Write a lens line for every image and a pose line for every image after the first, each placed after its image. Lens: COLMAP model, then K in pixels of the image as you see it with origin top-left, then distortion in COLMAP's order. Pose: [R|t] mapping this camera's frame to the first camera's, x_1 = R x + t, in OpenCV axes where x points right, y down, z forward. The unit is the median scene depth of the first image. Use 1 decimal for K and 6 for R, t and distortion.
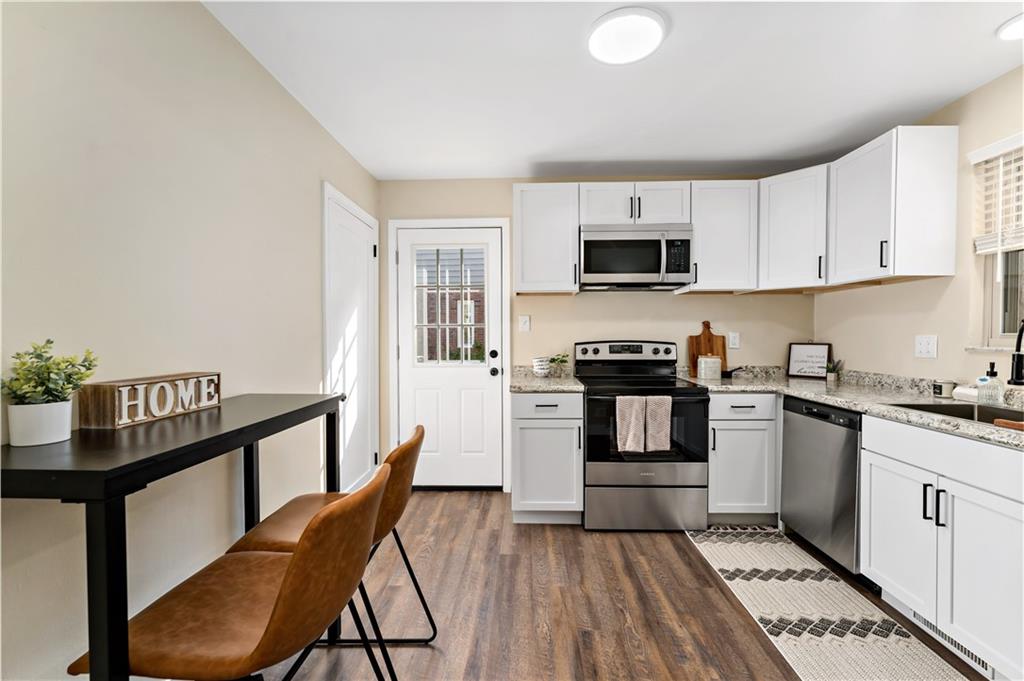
lens RADIAL K [[440.1, 0, 516.1], [0, 440.1, 355.0], [0, 0, 1]] dist [-0.002311, 0.000422]
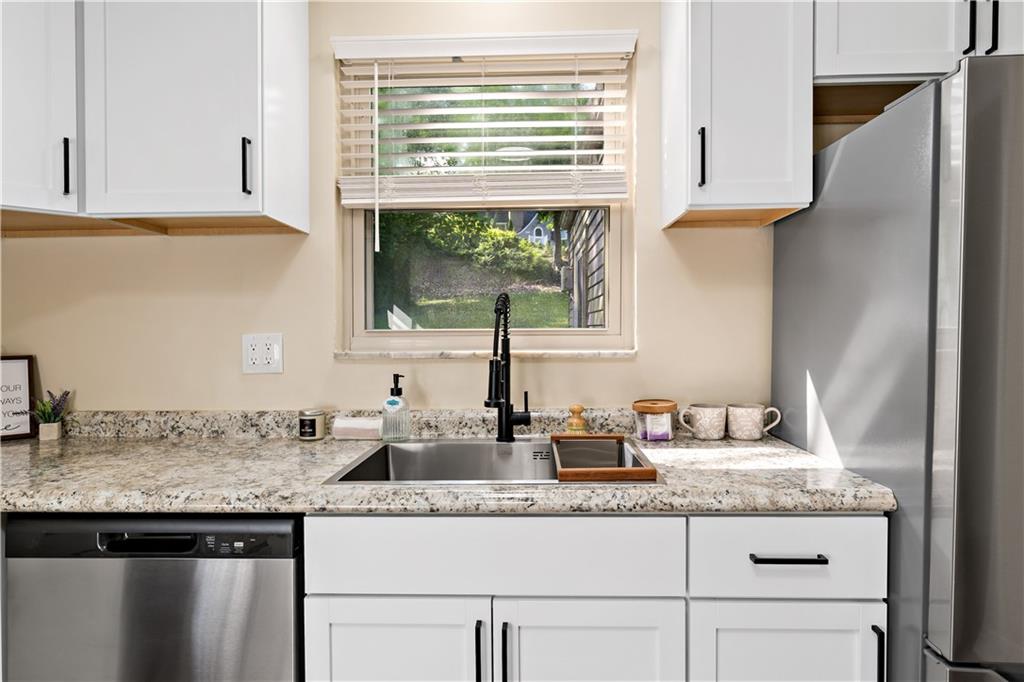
lens RADIAL K [[586.6, 0, 505.5], [0, 586.6, 329.9], [0, 0, 1]] dist [-0.003721, -0.000254]
pose [[0.025408, -0.001005, 0.999677, 0.161266], [0.057589, 0.998340, -0.000460, -0.027029], [-0.998017, 0.057582, 0.025424, 0.575852]]
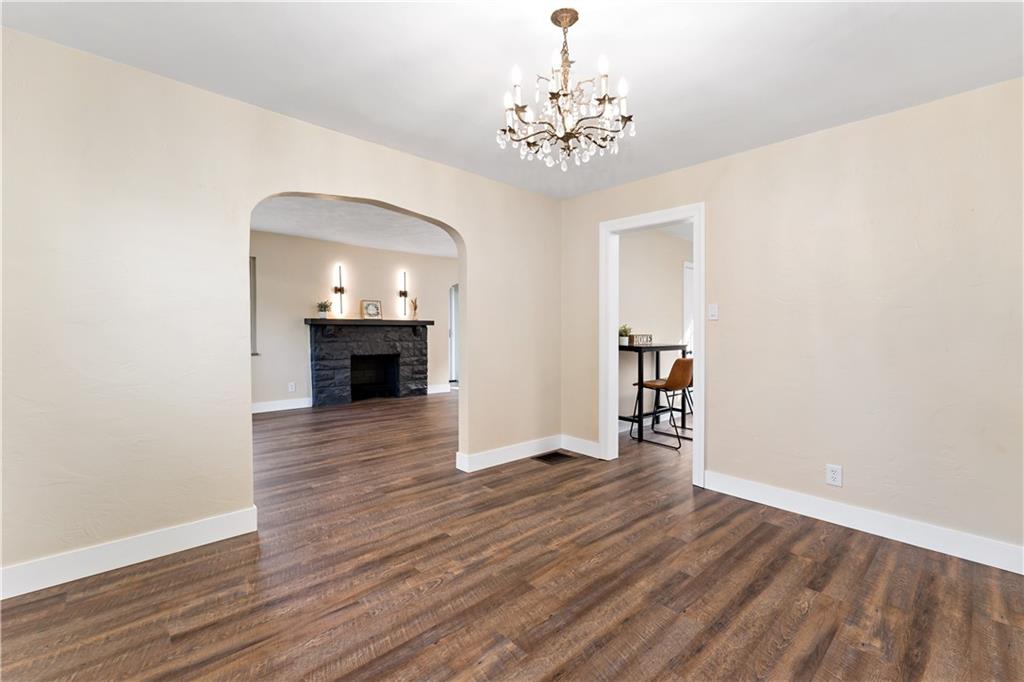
lens RADIAL K [[440.1, 0, 516.9], [0, 440.1, 340.8], [0, 0, 1]] dist [-0.002311, 0.000422]
pose [[0.708064, 0.030453, -0.705491, 0.575105], [-0.044039, 0.999029, -0.001076, 0.077054], [0.704774, 0.031831, 0.708718, -1.242124]]
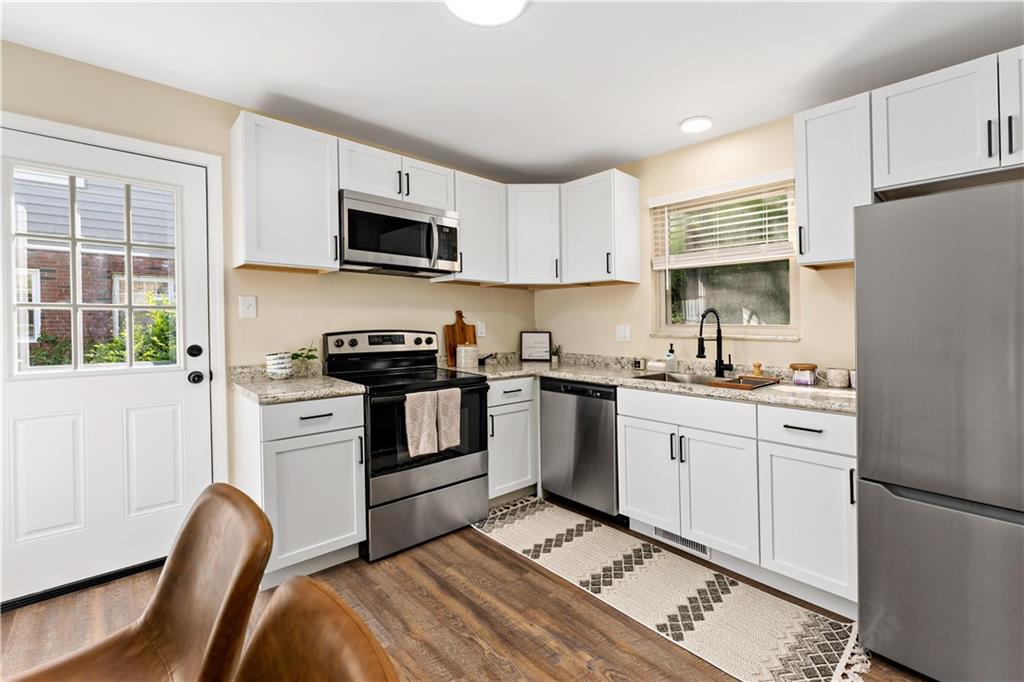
lens RADIAL K [[440.1, 0, 527.6], [0, 440.1, 332.6], [0, 0, 1]] dist [-0.002311, 0.000422]
pose [[0.706910, -0.008717, 0.707250, -0.213433], [0.028377, 0.999469, -0.016045, -0.006533], [-0.706734, 0.031412, 0.706781, 0.209091]]
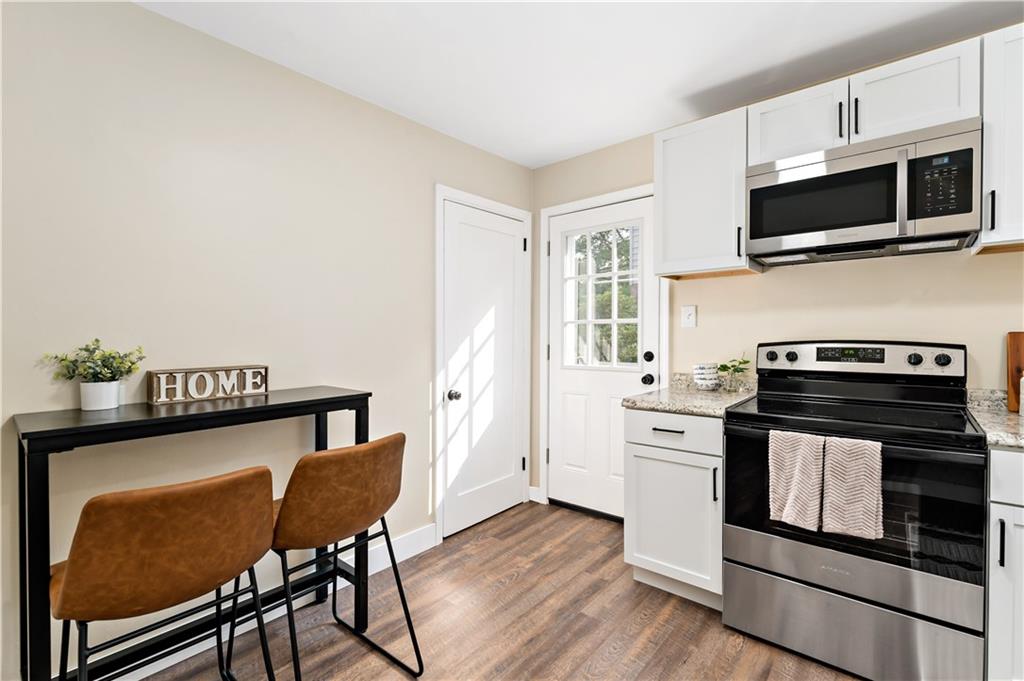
lens RADIAL K [[464.9, 0, 493.2], [0, 464.9, 347.4], [0, 0, 1]] dist [-0.000489, 0.000393]
pose [[0.770049, 0.015701, -0.637791, 0.338449], [-0.023004, 0.999730, -0.003163, -0.011988], [0.637570, 0.017107, 0.770203, 0.234661]]
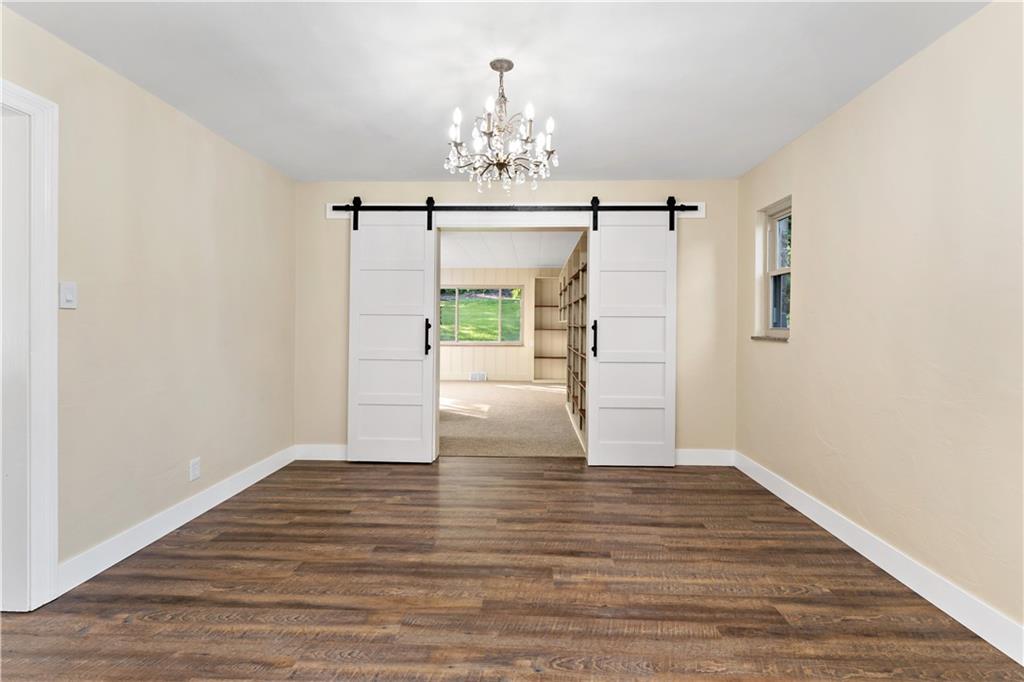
lens RADIAL K [[440.1, 0, 510.0], [0, 440.1, 338.8], [0, 0, 1]] dist [-0.002311, 0.000422]
pose [[0.007109, -0.028533, 0.999568, -0.613371], [0.040999, 0.998761, 0.028218, 0.053542], [-0.999134, 0.040781, 0.008270, -0.744517]]
